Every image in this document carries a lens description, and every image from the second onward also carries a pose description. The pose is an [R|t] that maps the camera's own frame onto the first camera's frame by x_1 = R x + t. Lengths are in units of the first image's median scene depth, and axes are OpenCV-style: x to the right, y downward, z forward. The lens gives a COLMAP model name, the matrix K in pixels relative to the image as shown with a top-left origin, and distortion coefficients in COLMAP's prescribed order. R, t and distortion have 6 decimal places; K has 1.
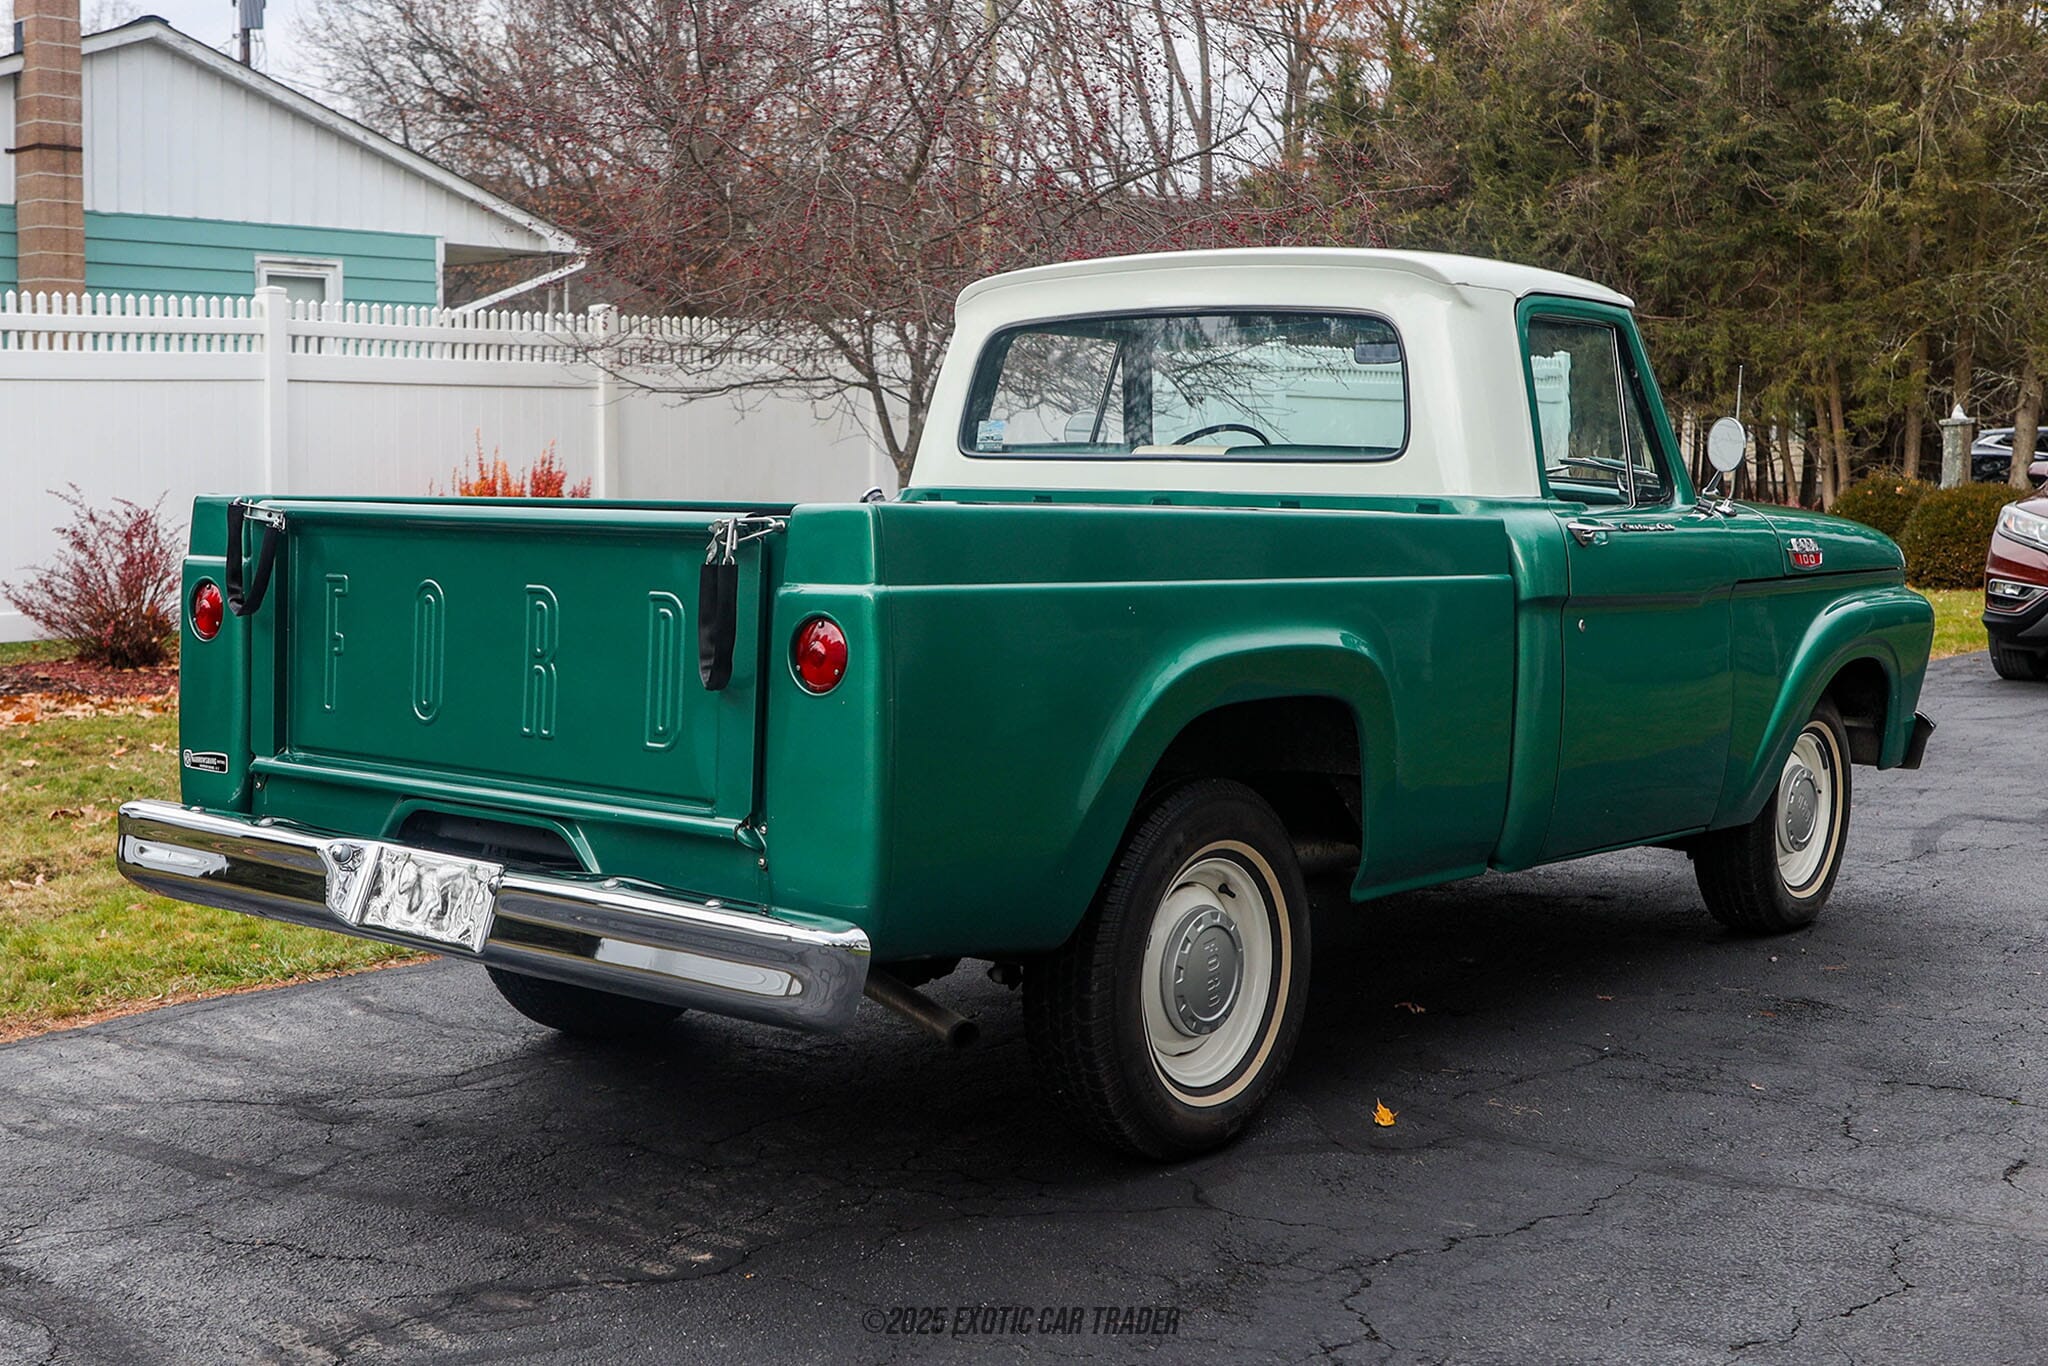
lens RADIAL K [[2580.7, 0, 1024.0], [0, 2580.7, 683.0], [0, 0, 1]] dist [-0.019602, -0.029646]
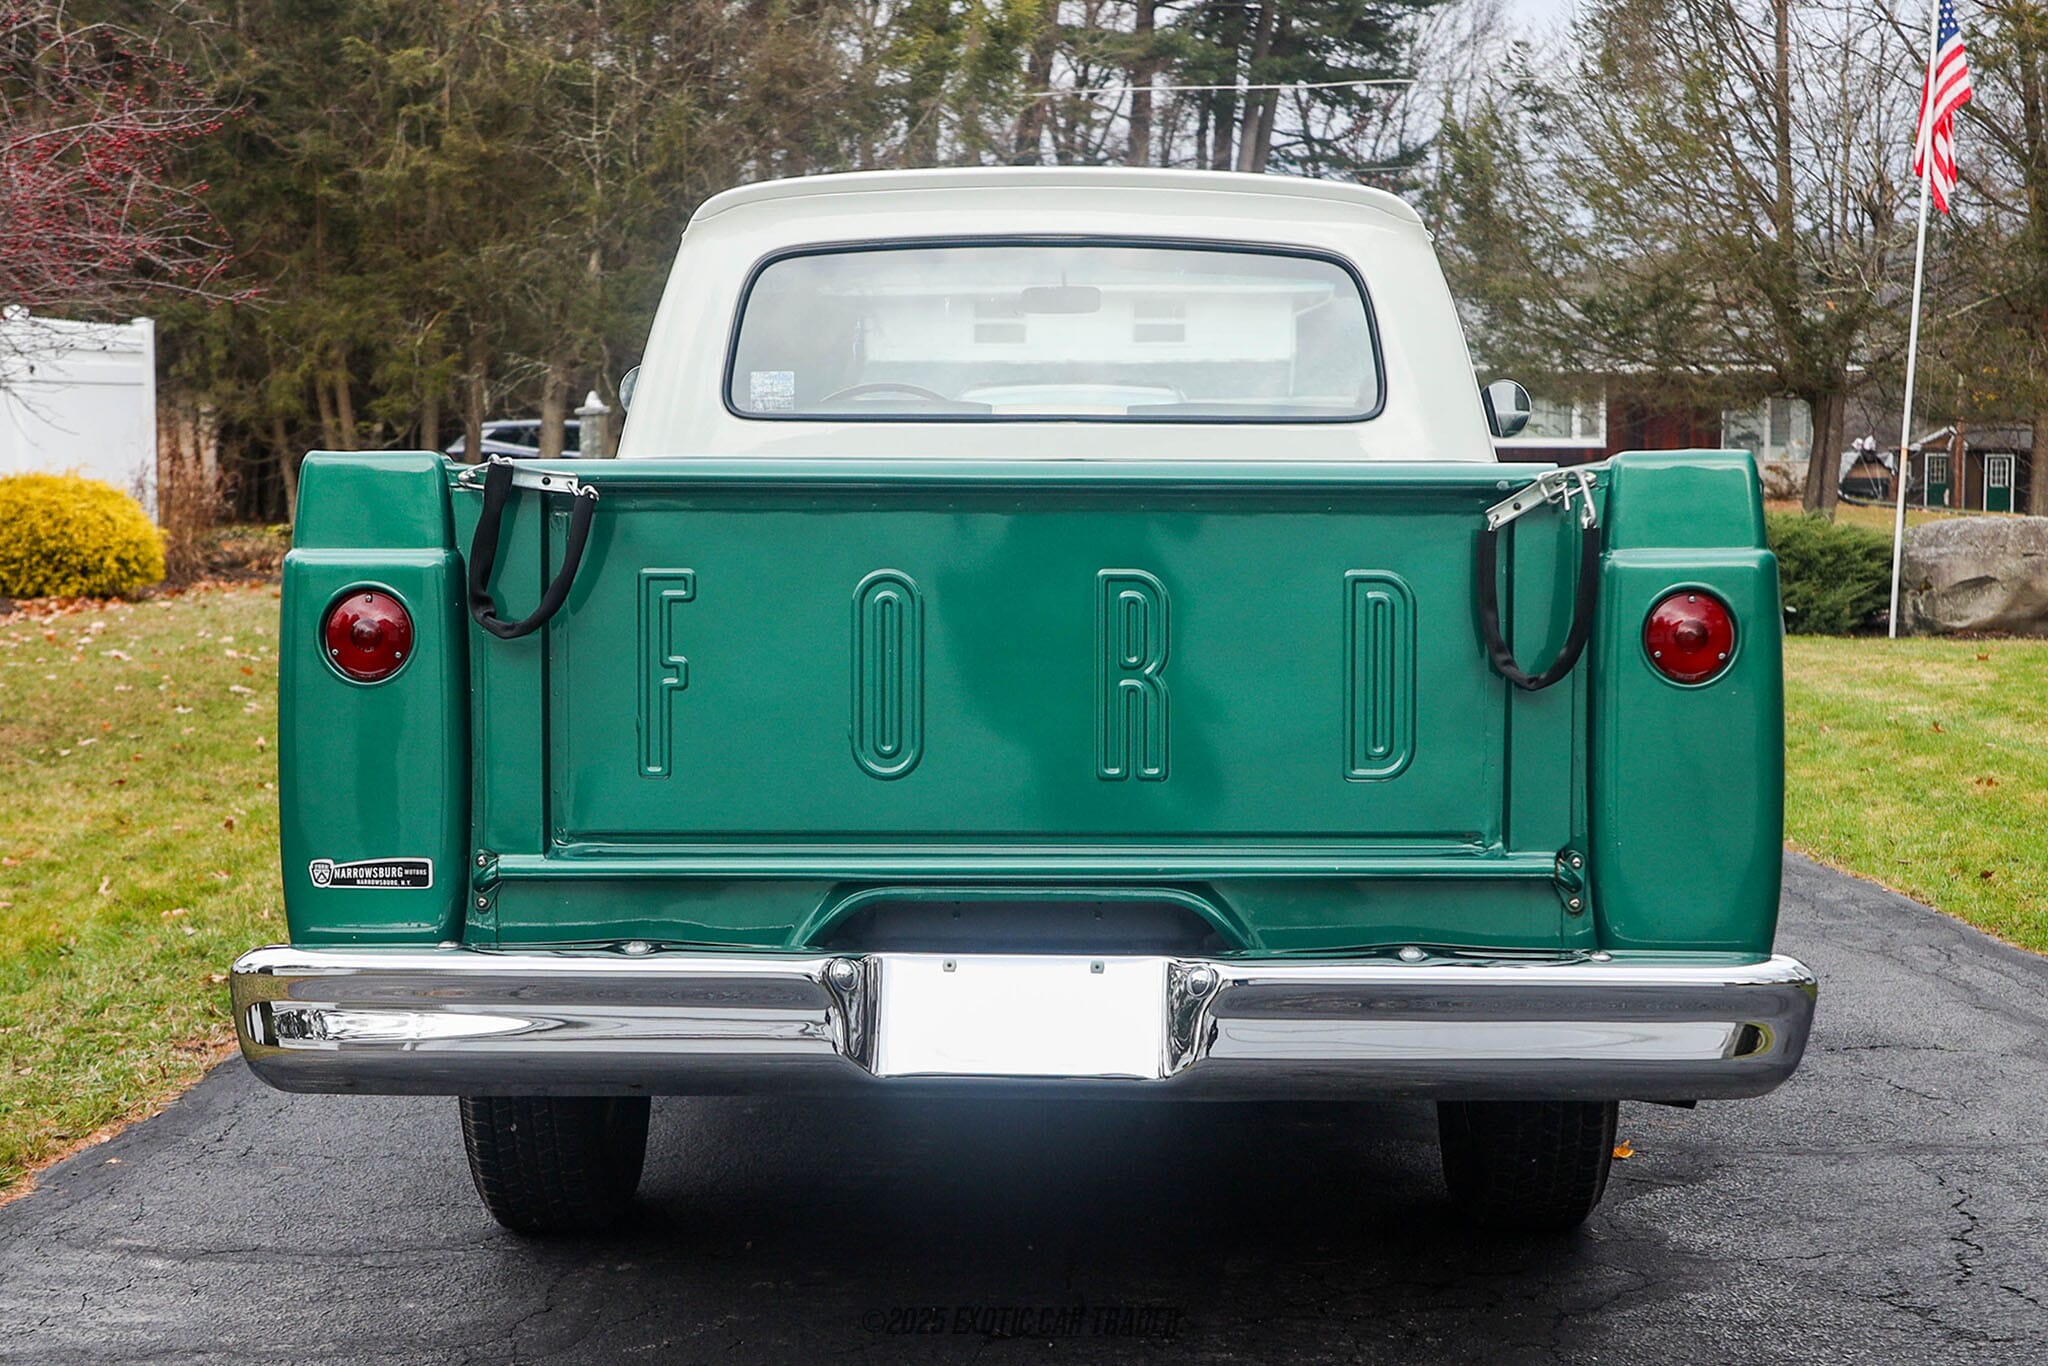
lens RADIAL K [[3044.2, 0, 1024.0], [0, 3044.2, 683.0], [0, 0, 1]] dist [-0.008669, -0.022934]
pose [[0.773177, -0.050772, 0.632155, -0.163424], [0.061800, 0.998078, 0.004575, -0.002532], [-0.631172, 0.035530, 0.774828, 0.076685]]
